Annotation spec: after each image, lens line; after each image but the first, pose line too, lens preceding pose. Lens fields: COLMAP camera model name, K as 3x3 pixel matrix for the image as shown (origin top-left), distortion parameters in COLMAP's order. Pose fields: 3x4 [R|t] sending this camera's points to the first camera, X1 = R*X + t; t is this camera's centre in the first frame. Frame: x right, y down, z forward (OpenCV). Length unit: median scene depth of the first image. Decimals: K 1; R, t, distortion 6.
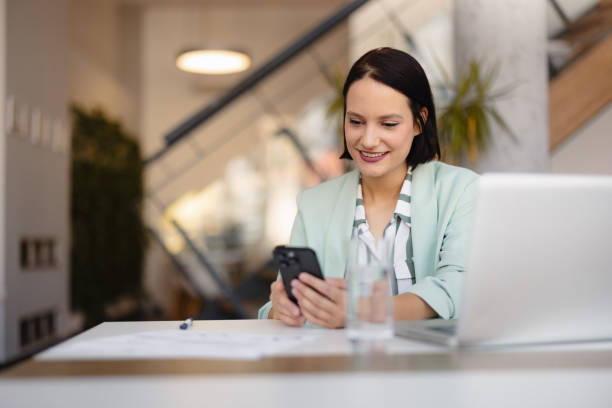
lens RADIAL K [[925.1, 0, 306.0], [0, 925.1, 204.0], [0, 0, 1]] dist [0.042852, 0.070974]
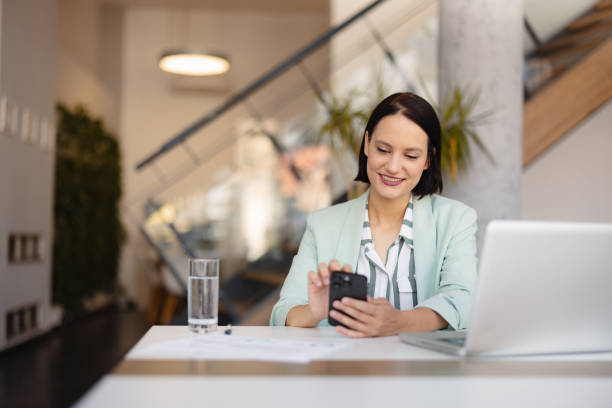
lens RADIAL K [[925.1, 0, 306.0], [0, 925.1, 204.0], [0, 0, 1]] dist [0.042852, 0.070974]
pose [[0.998735, 0.027643, 0.041998, -0.038939], [-0.027839, 0.999604, 0.004084, -0.017329], [-0.041869, -0.005248, 0.999109, -0.082290]]
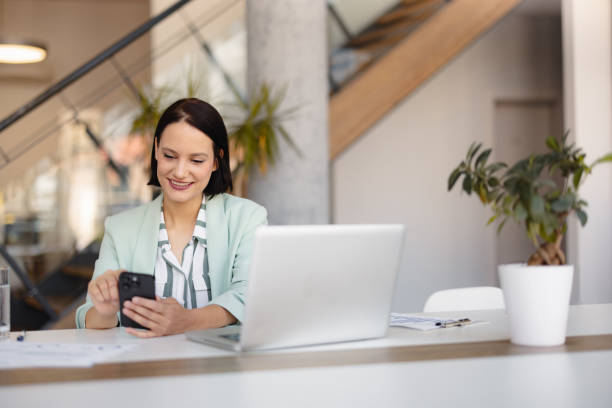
lens RADIAL K [[935.4, 0, 306.0], [0, 935.4, 204.0], [0, 0, 1]] dist [-0.031003, -0.050216]
pose [[0.976711, -0.000604, 0.214557, -0.012489], [-0.003446, 0.999823, 0.018505, -0.030325], [-0.214530, -0.018813, 0.976536, -0.120981]]
